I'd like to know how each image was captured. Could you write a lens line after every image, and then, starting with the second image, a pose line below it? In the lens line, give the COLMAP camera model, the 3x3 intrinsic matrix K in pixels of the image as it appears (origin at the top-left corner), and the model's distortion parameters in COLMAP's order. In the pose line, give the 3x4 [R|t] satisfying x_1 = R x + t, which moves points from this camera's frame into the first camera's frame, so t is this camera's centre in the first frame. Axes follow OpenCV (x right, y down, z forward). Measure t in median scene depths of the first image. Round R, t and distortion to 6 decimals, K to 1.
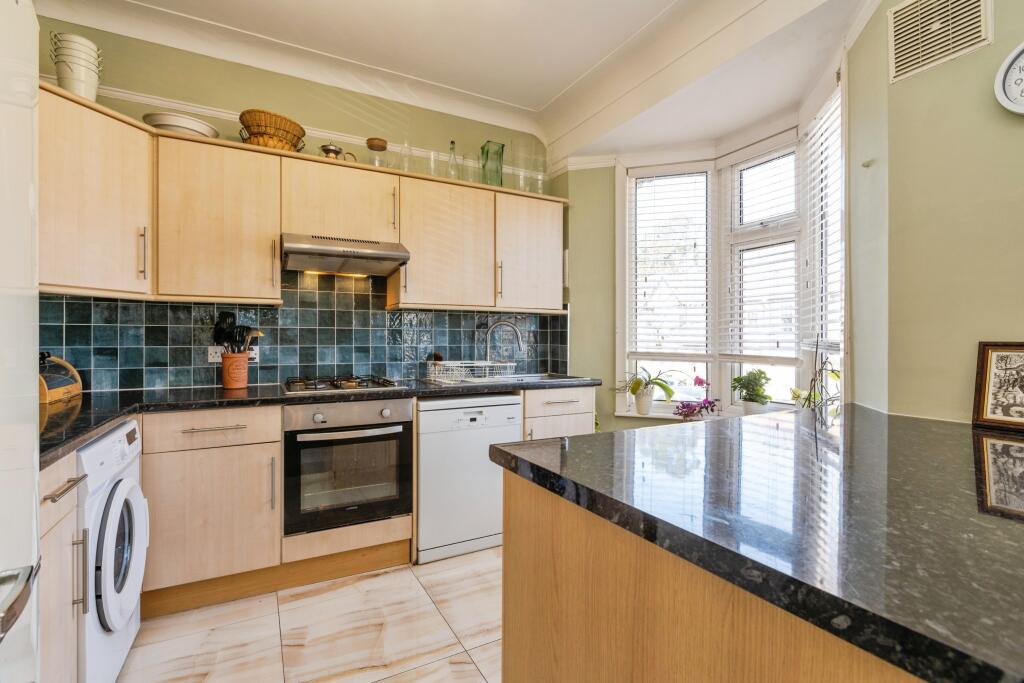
lens RADIAL K [[474.2, 0, 514.6], [0, 474.2, 341.3], [0, 0, 1]] dist [-0.004713, -0.001692]
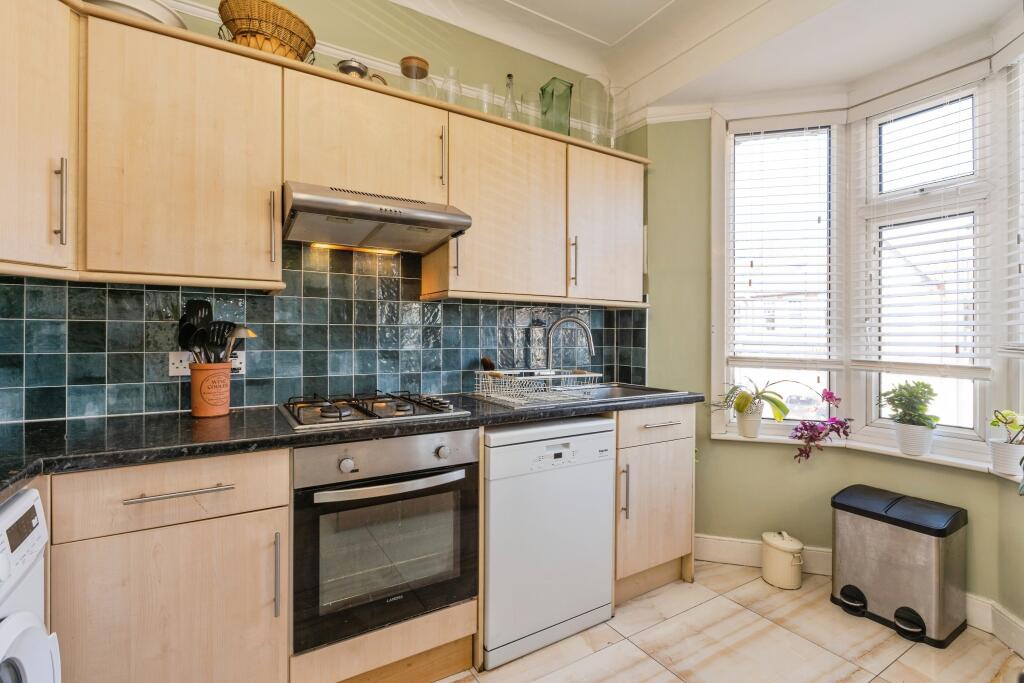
lens RADIAL K [[474.2, 0, 509.9], [0, 474.2, 338.7], [0, 0, 1]] dist [-0.004713, -0.001692]
pose [[0.998644, 0.002380, 0.052005, -0.187750], [-0.002453, 0.999996, 0.001344, -0.009347], [-0.052002, -0.001470, 0.998646, 0.287064]]
